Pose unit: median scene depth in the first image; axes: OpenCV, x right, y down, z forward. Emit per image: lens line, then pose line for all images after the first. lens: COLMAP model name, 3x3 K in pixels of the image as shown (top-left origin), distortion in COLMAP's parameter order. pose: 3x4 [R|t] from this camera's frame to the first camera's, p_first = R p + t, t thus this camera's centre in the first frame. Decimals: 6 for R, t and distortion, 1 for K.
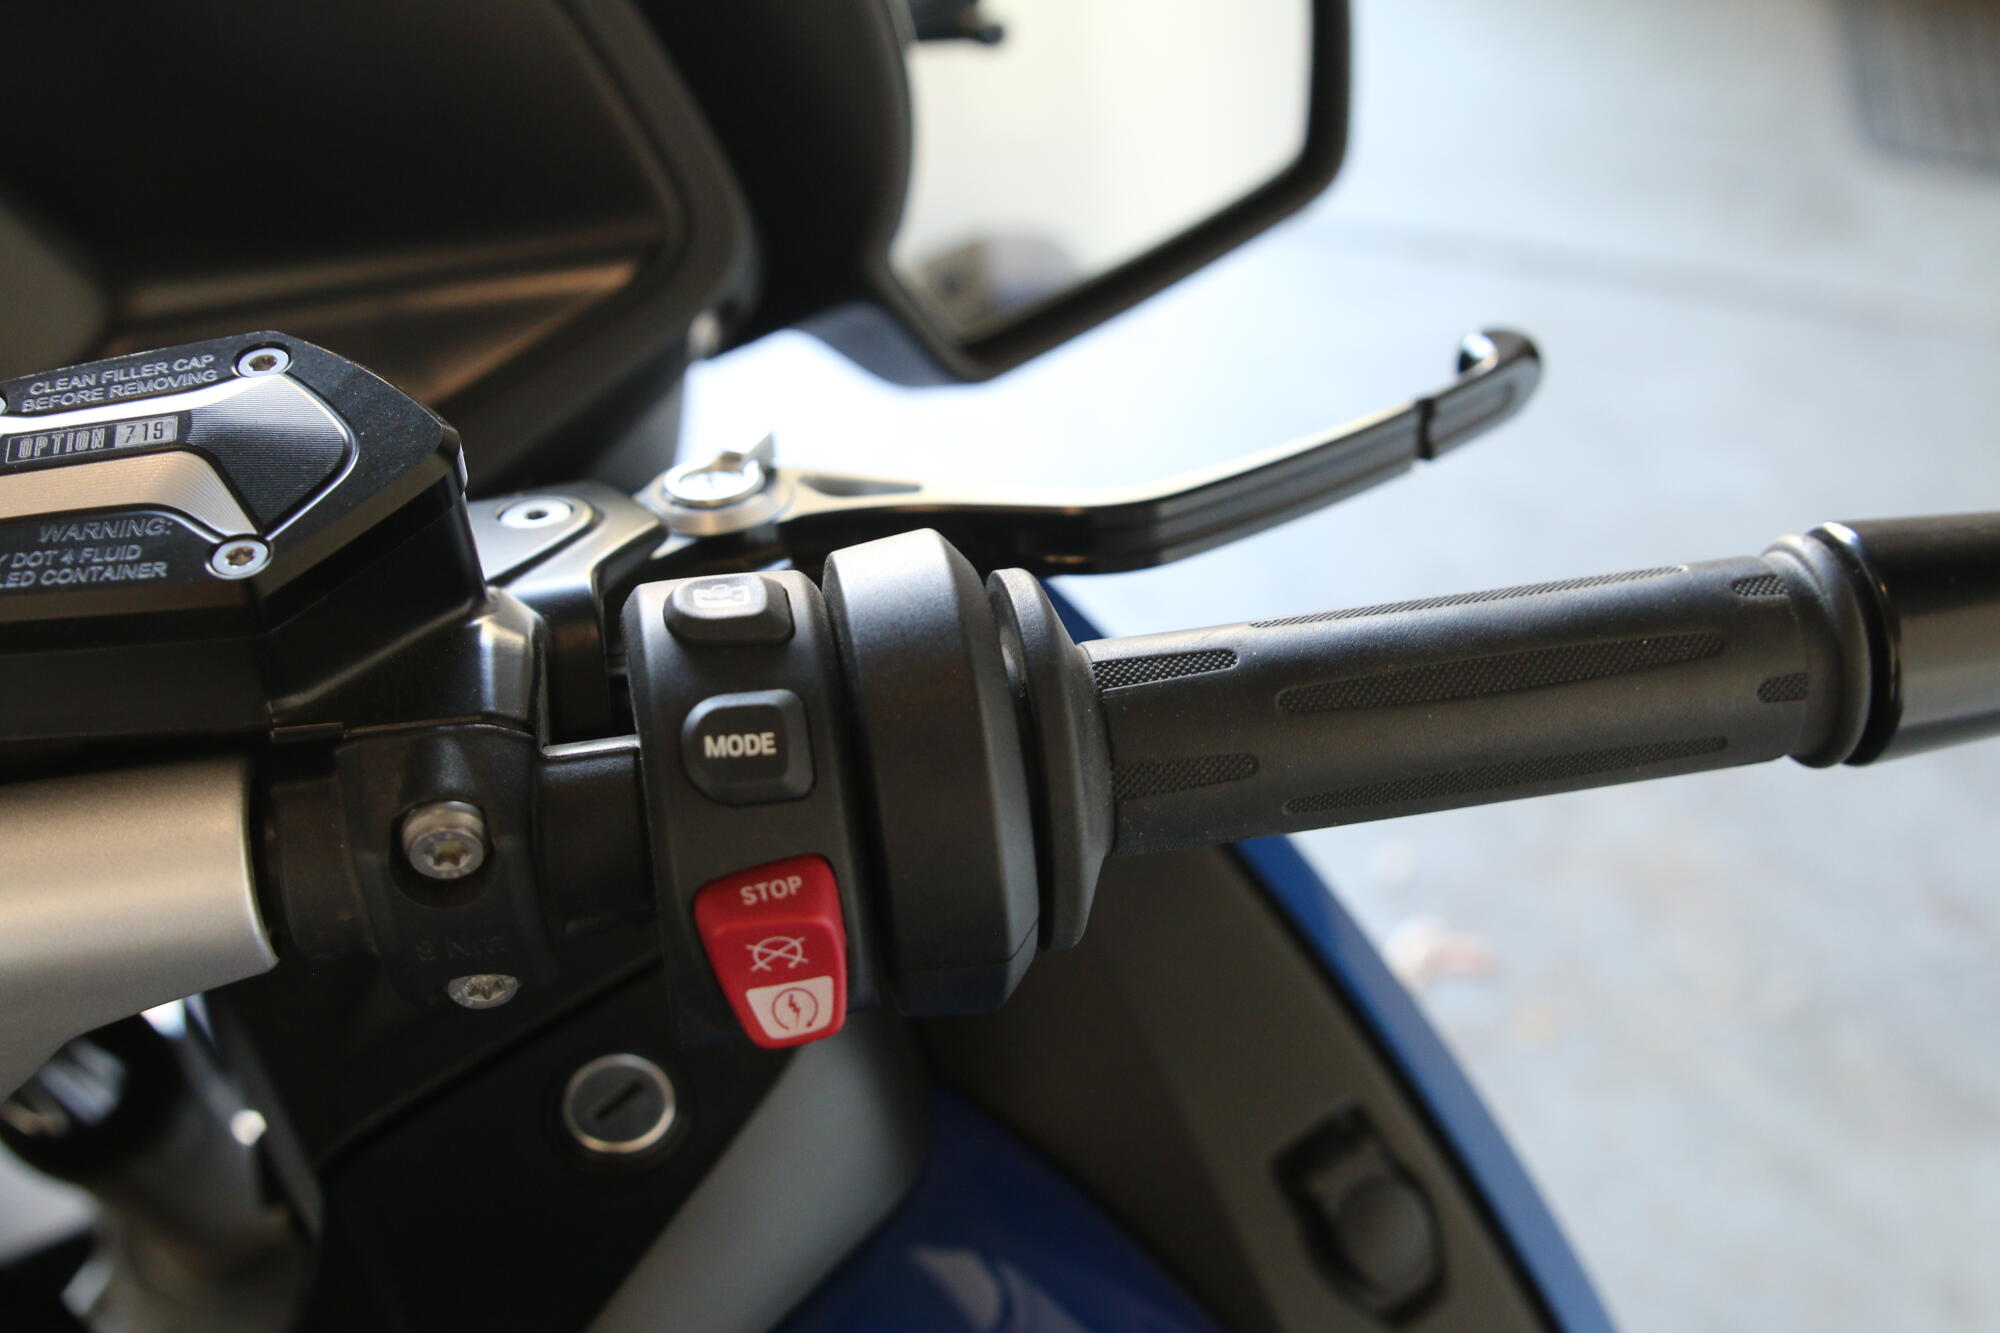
lens RADIAL K [[2416.6, 0, 992.4], [0, 2416.6, 654.6], [0, 0, 1]] dist [-0.082647, 0.000000]
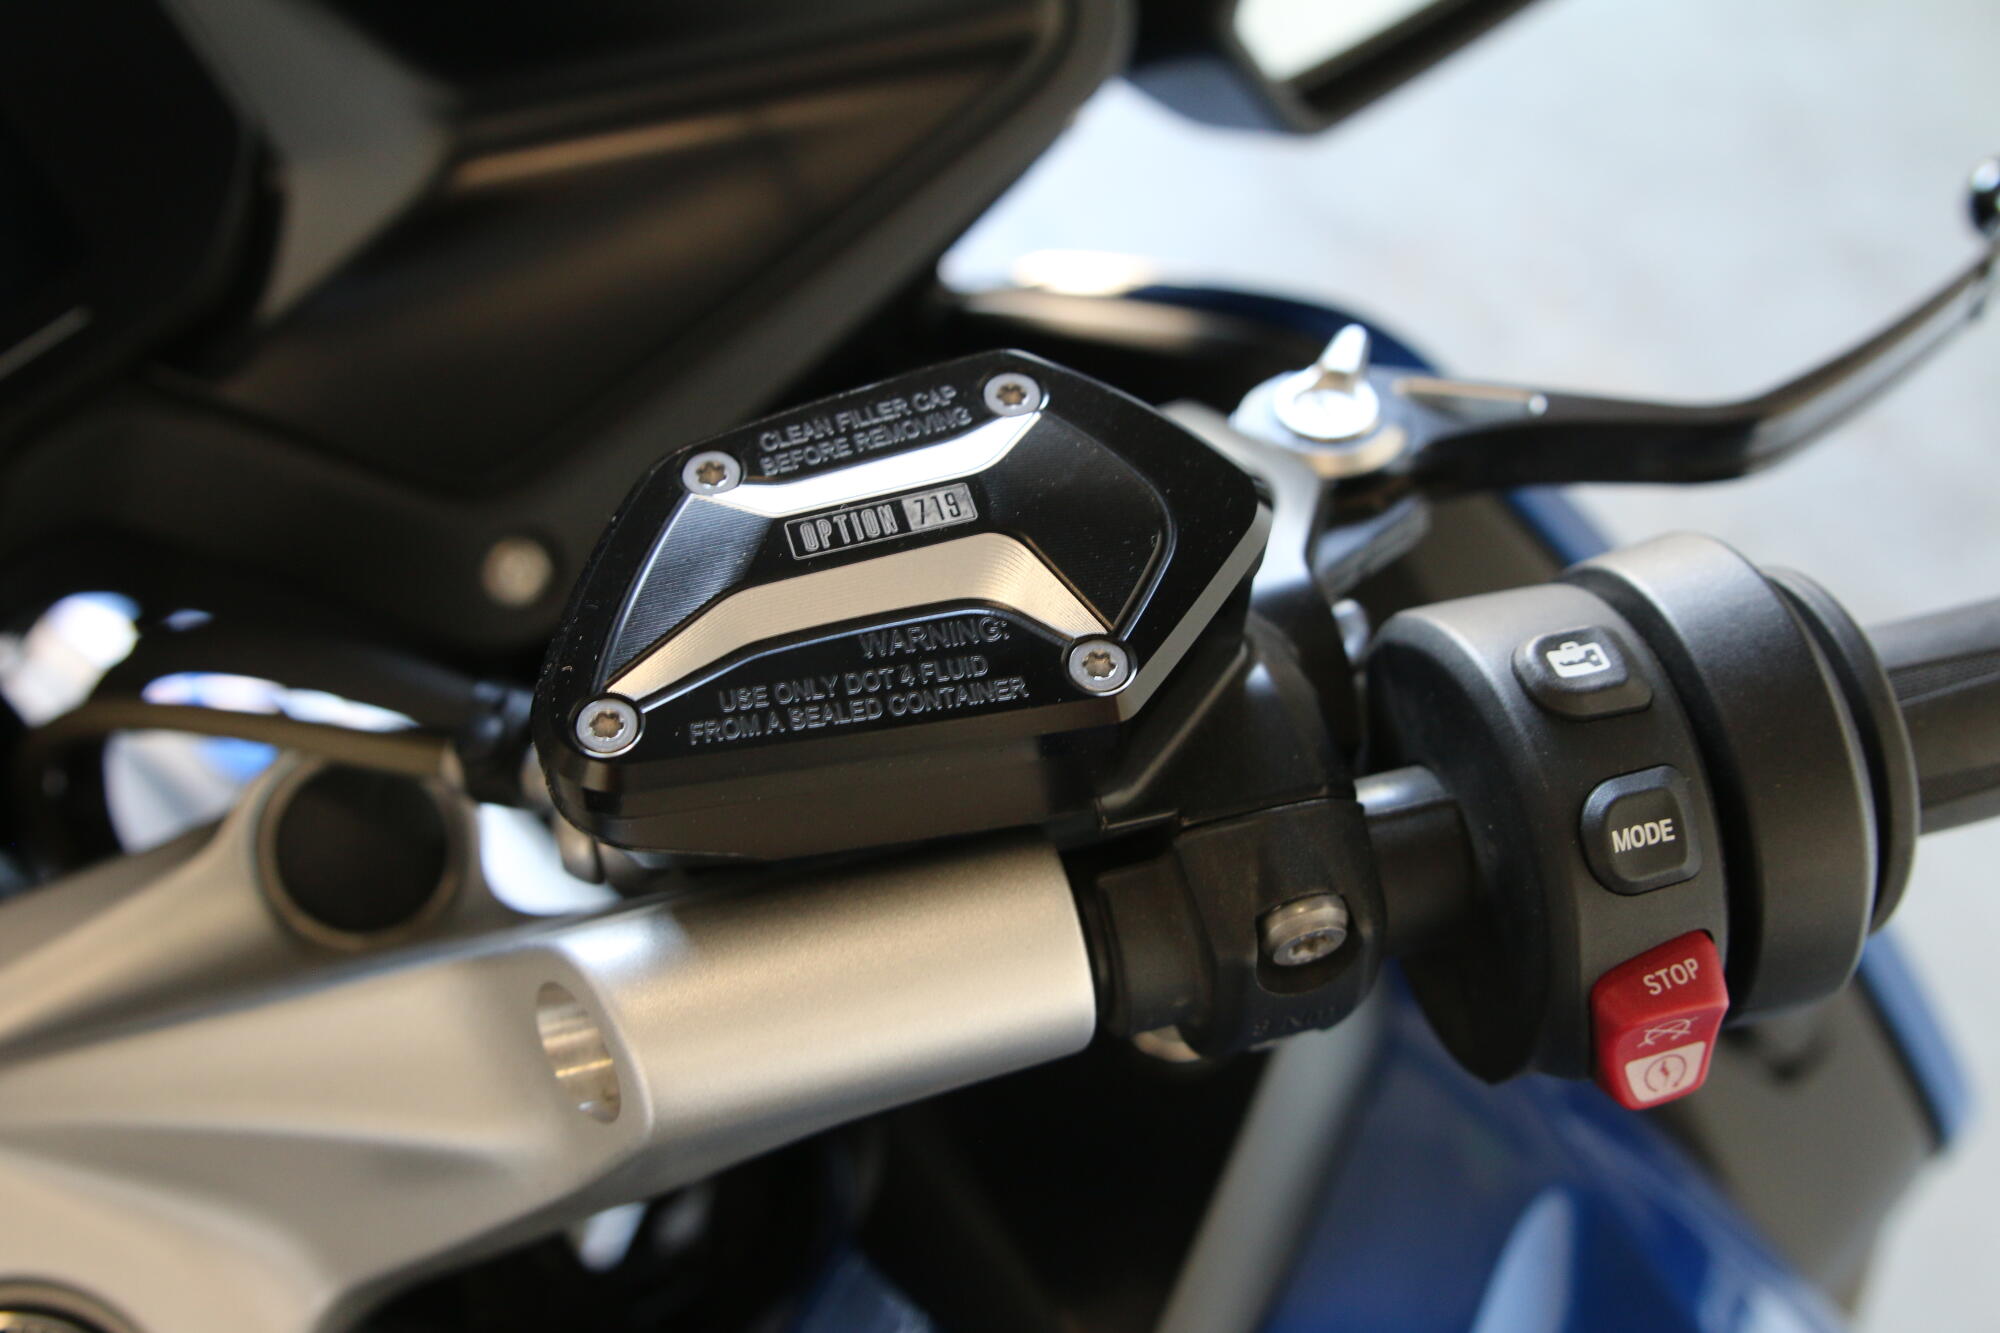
lens RADIAL K [[2416.6, 0, 1008.5], [0, 2416.6, 677.2], [0, 0, 1]] dist [-0.082647, 0.000000]
pose [[0.991777, -0.060648, 0.112699, -0.454522], [0.031209, 0.968613, 0.246605, -0.265407], [-0.124118, -0.241060, 0.962541, 0.118680]]
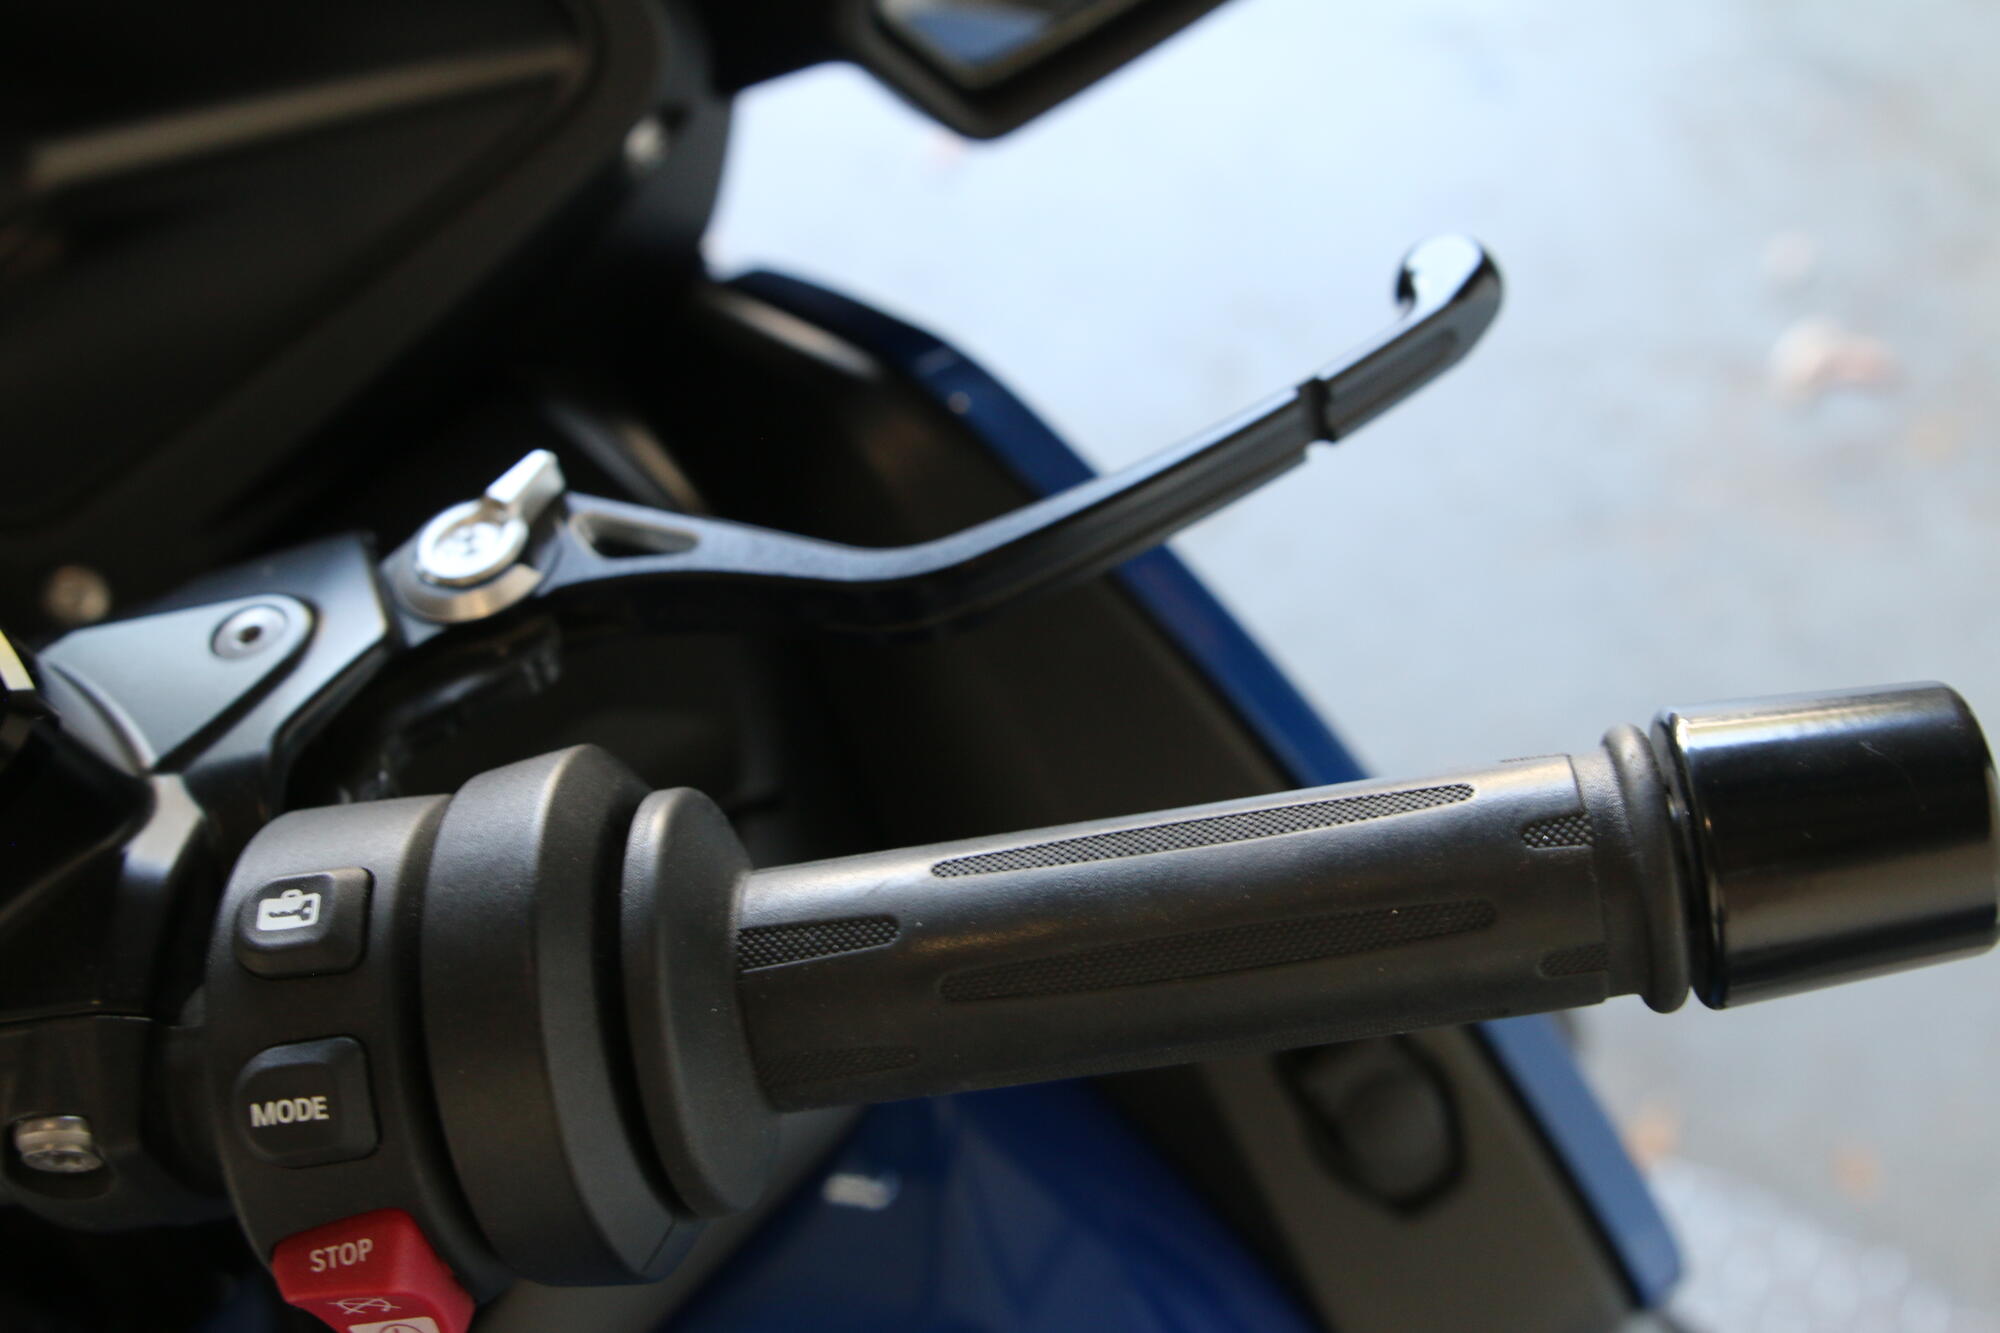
lens RADIAL K [[2416.6, 0, 995.6], [0, 2416.6, 658.6], [0, 0, 1]] dist [-0.082647, 0.000000]
pose [[0.976217, 0.009187, -0.216601, 0.348502], [0.062083, 0.945413, 0.319906, -0.394558], [0.207716, -0.325745, 0.922358, 0.267722]]
